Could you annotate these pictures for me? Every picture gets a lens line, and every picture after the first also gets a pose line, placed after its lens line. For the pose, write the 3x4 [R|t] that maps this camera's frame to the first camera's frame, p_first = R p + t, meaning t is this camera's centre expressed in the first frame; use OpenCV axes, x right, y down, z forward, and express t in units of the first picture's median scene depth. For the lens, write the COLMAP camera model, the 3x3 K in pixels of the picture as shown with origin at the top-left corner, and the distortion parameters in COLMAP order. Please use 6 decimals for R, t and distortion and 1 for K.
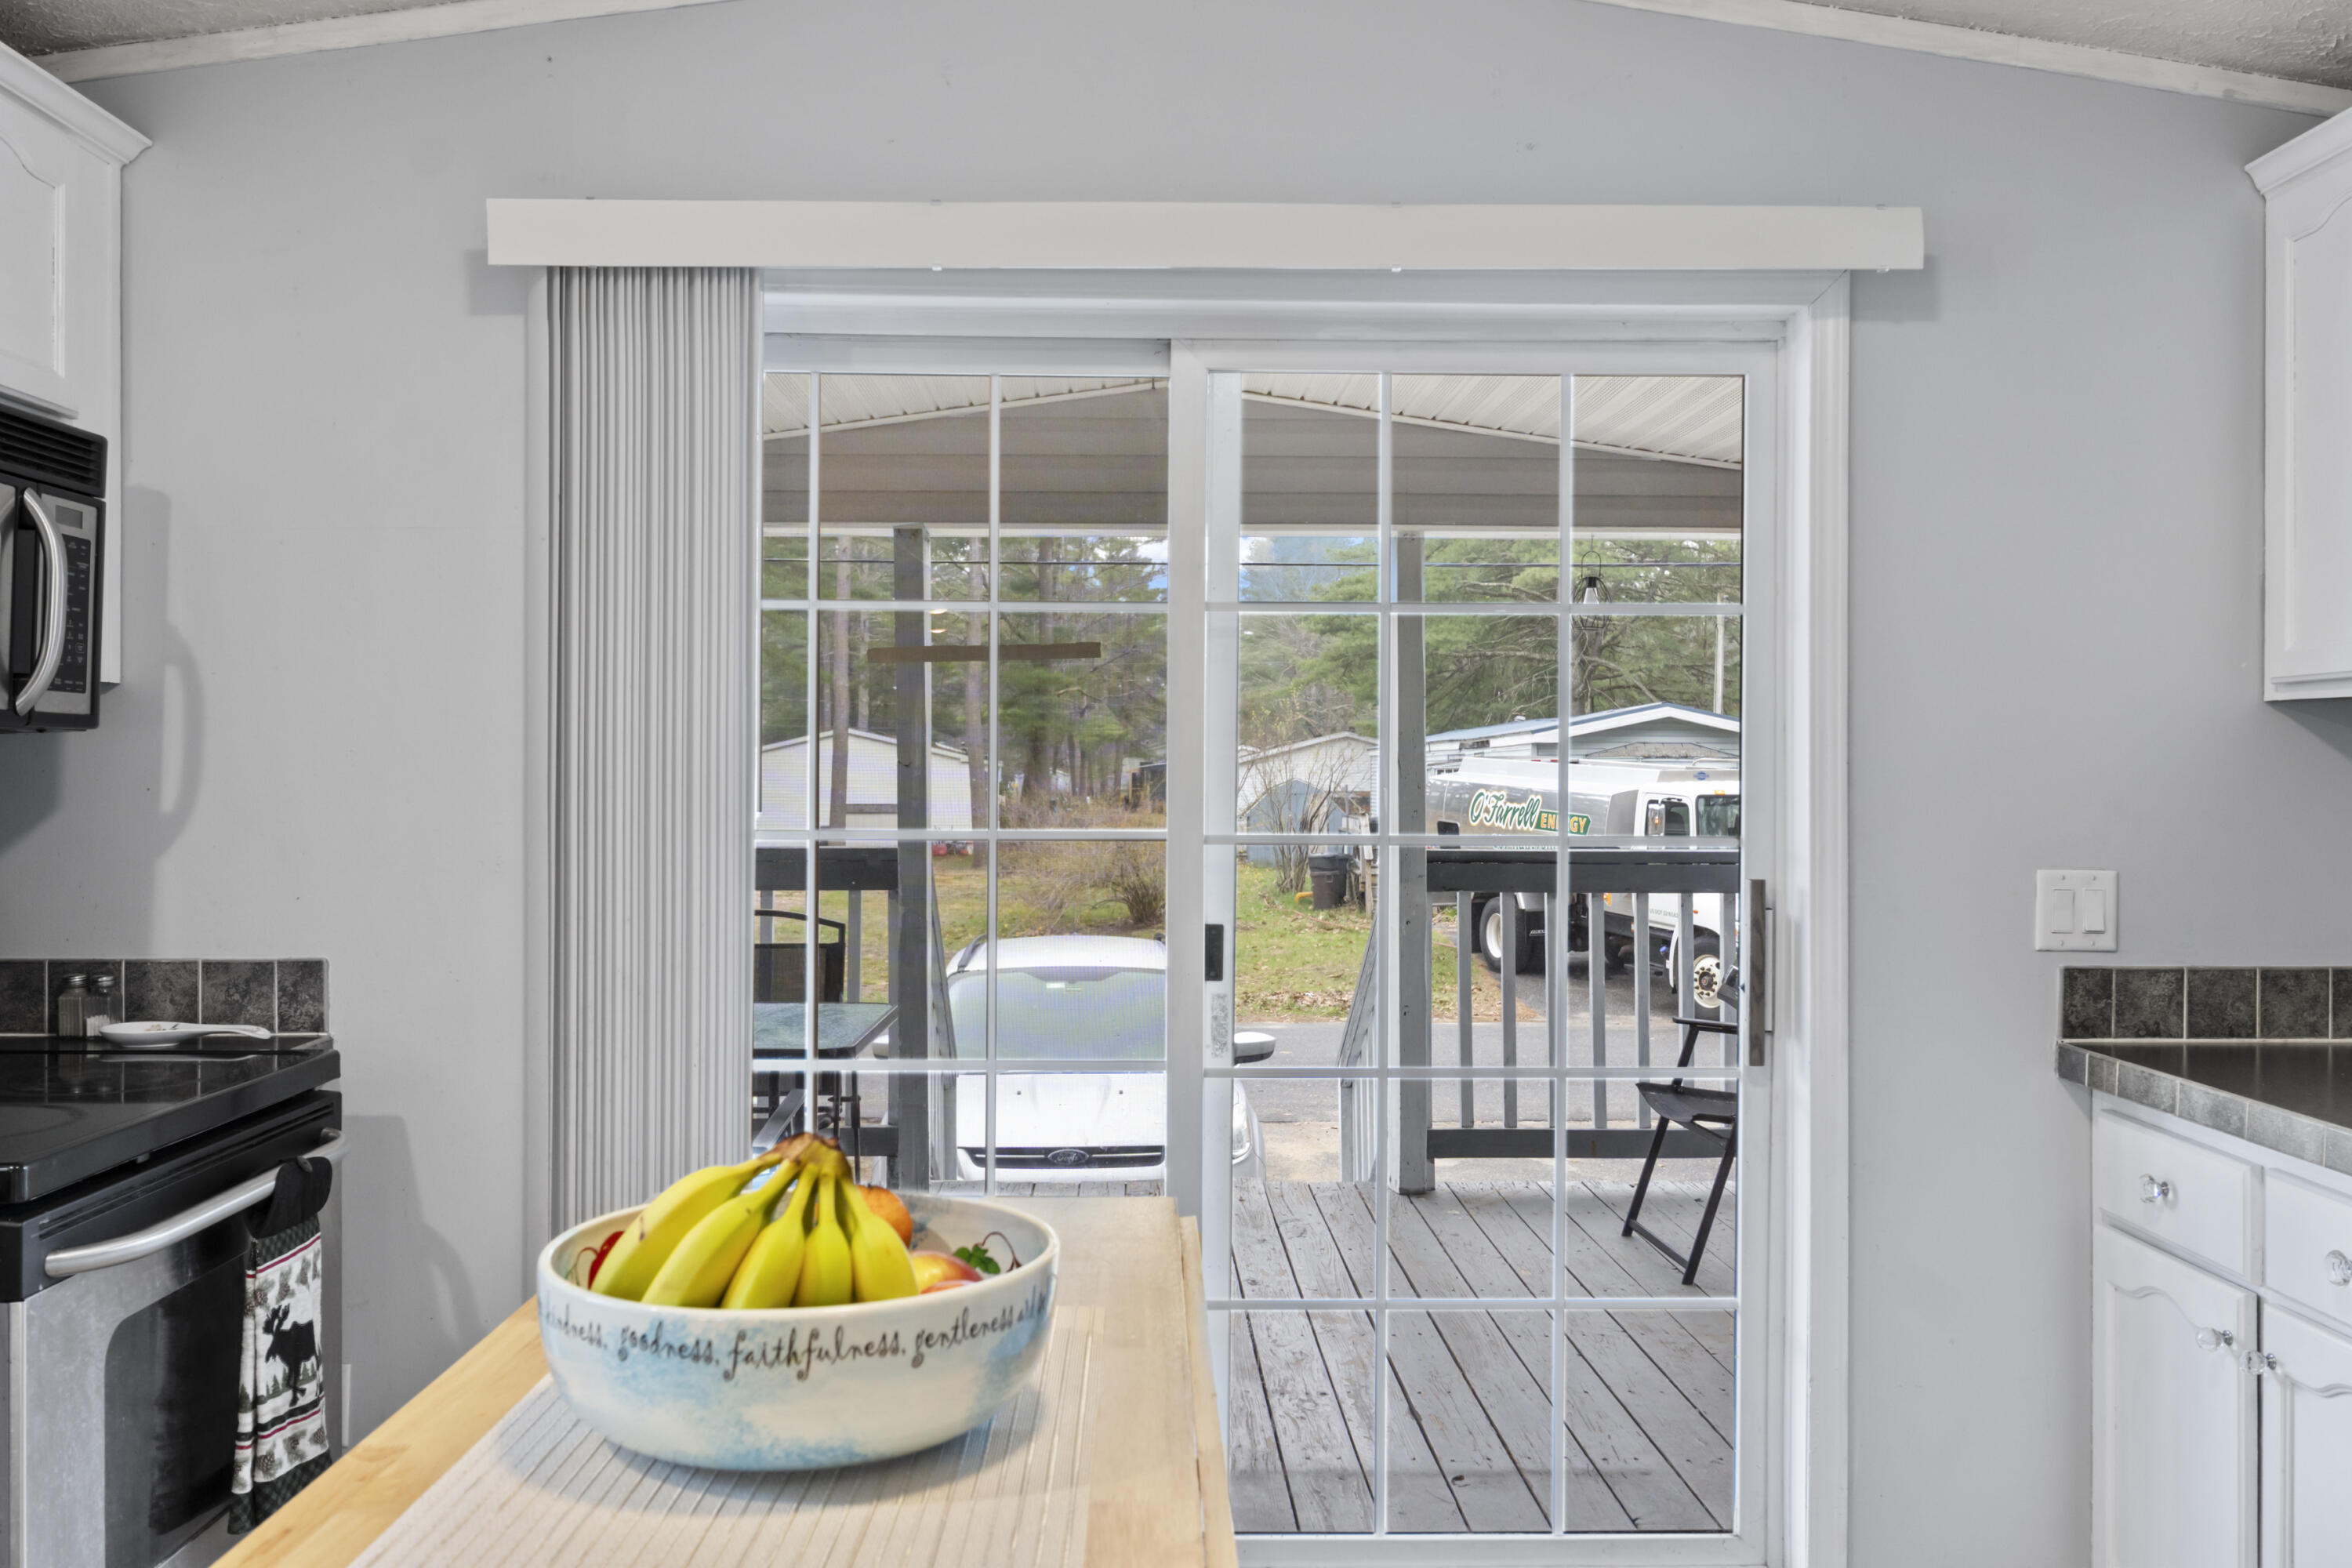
lens RADIAL K [[1975.2, 0, 1175.2], [0, 1975.2, 781.4], [0, 0, 1]] dist [-0.003654, -0.002092]
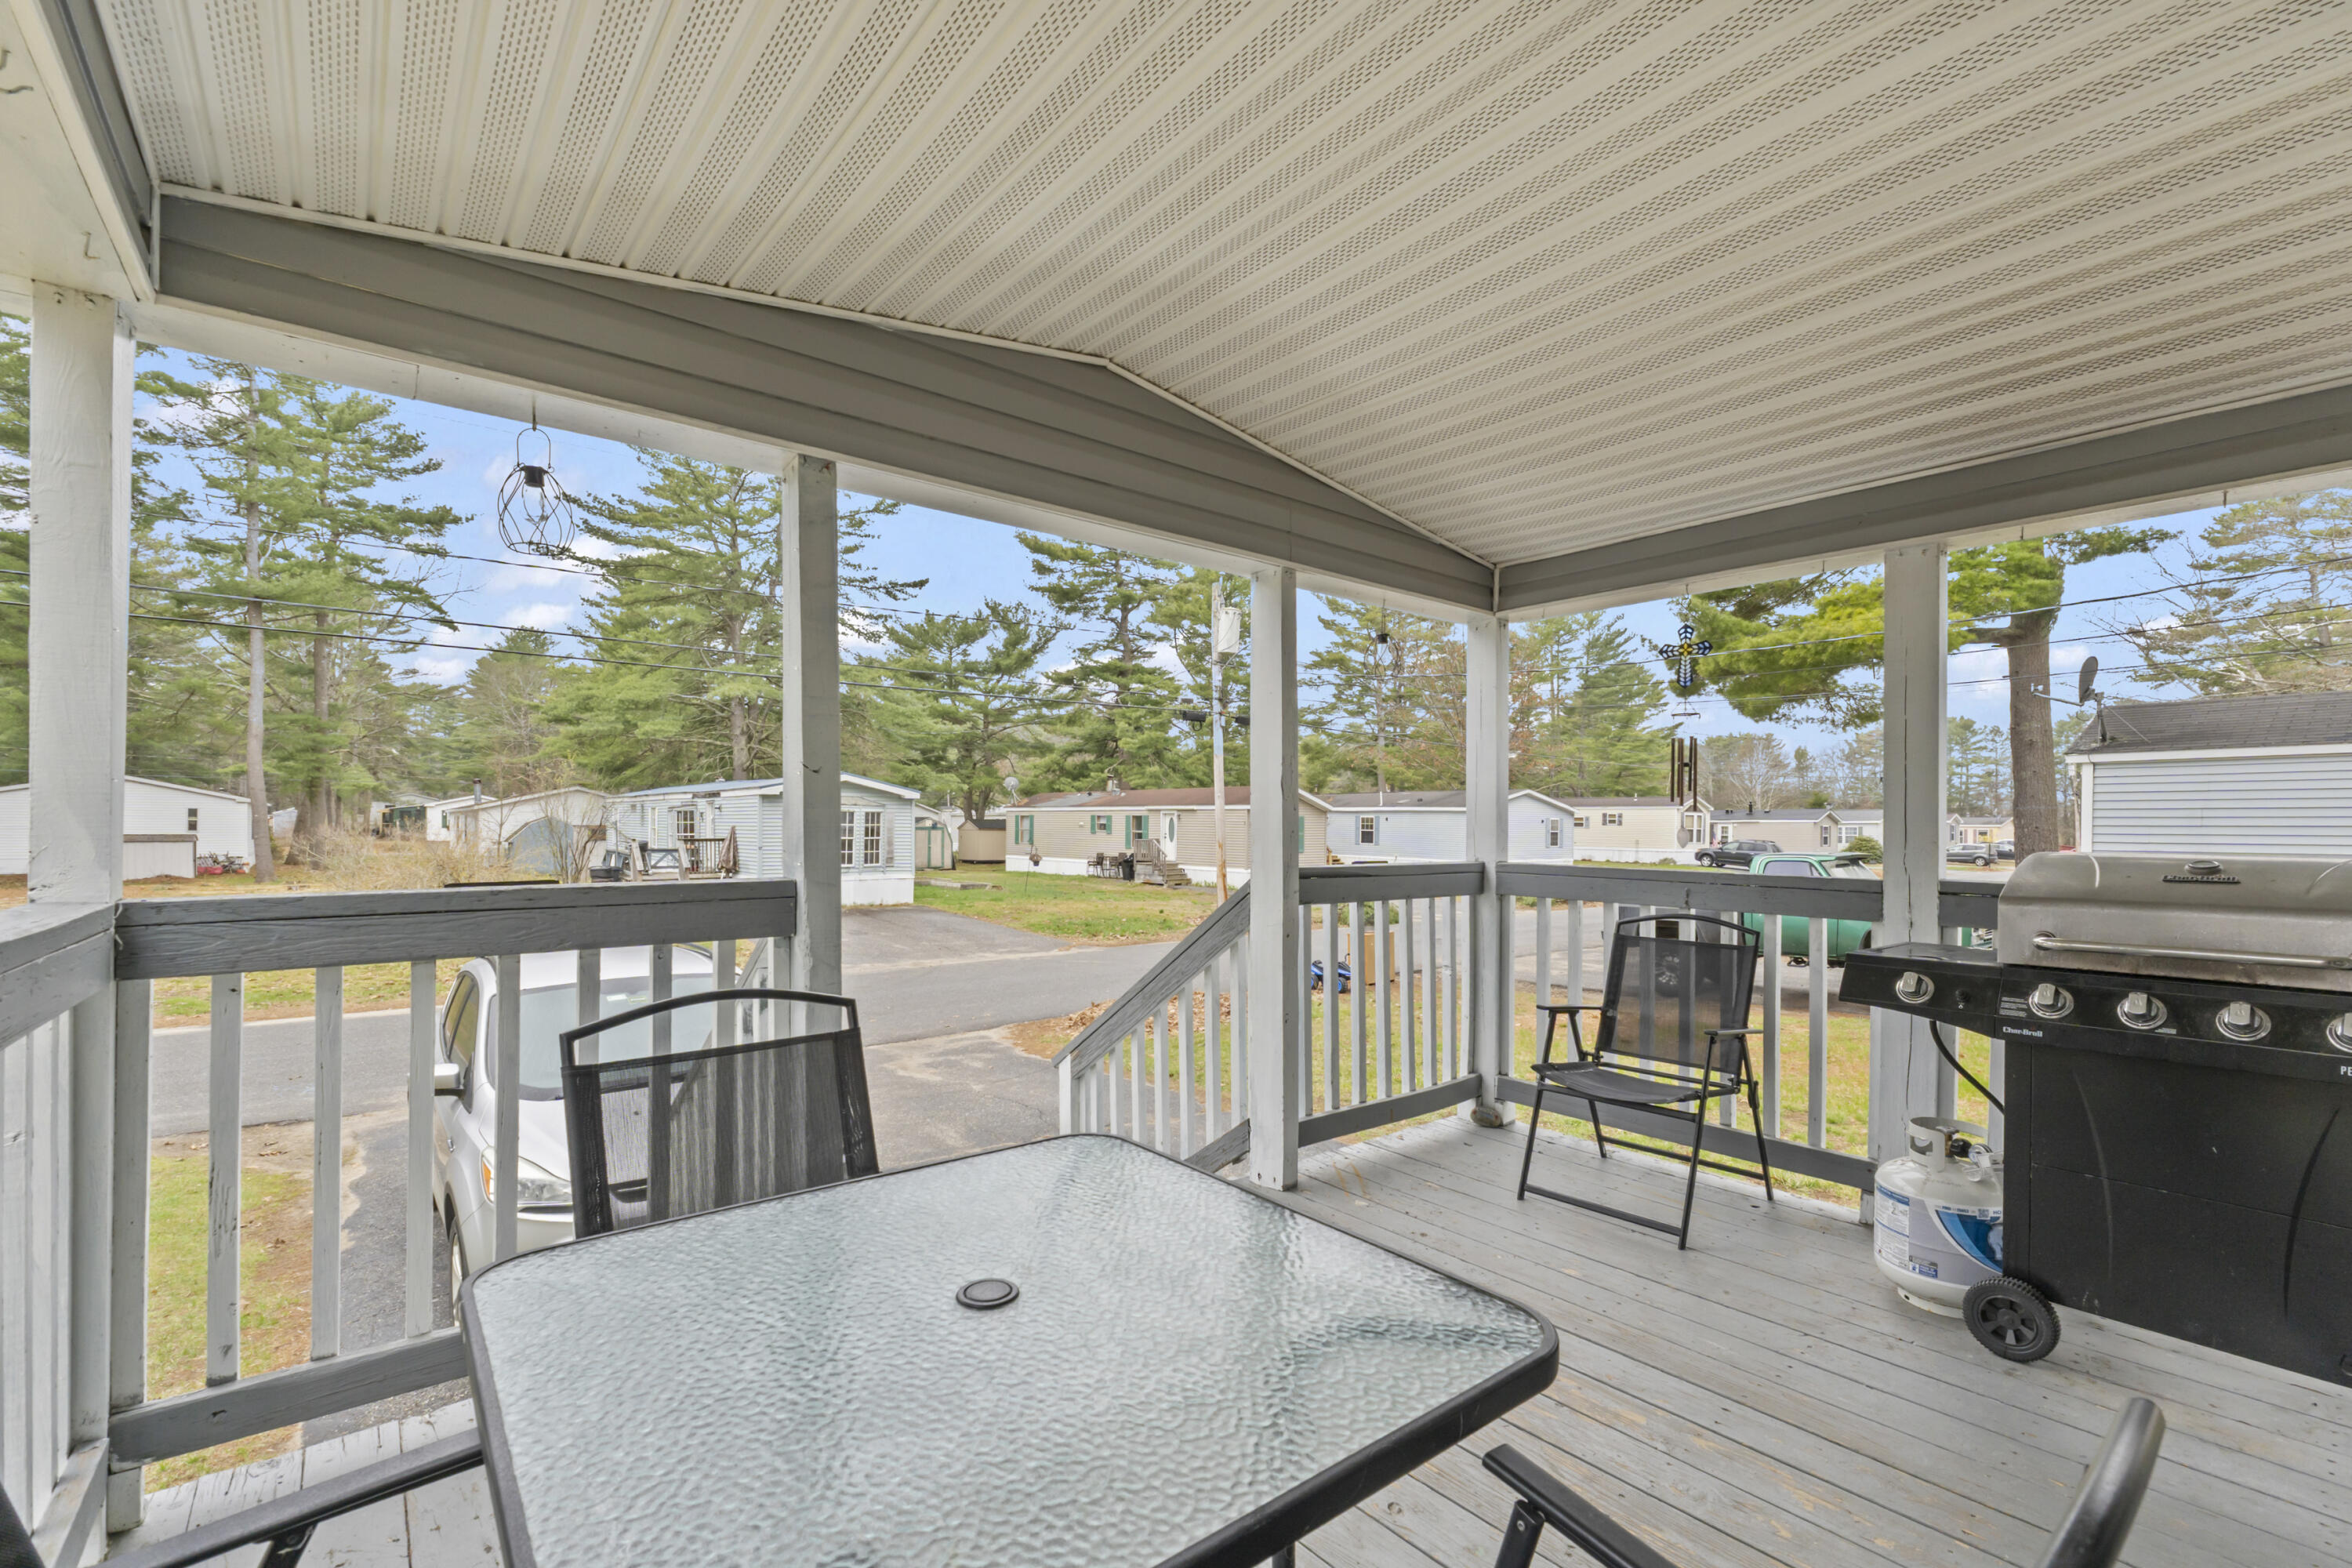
lens RADIAL K [[1033.6, 0, 1226.6], [0, 1033.6, 821.6], [0, 0, 1]] dist [0.000796, -0.000001]
pose [[0.775452, 0.003744, 0.631396, -0.126663], [-0.003473, 0.999993, -0.001664, 0.005601], [-0.631397, -0.000903, 0.775459, 0.284630]]
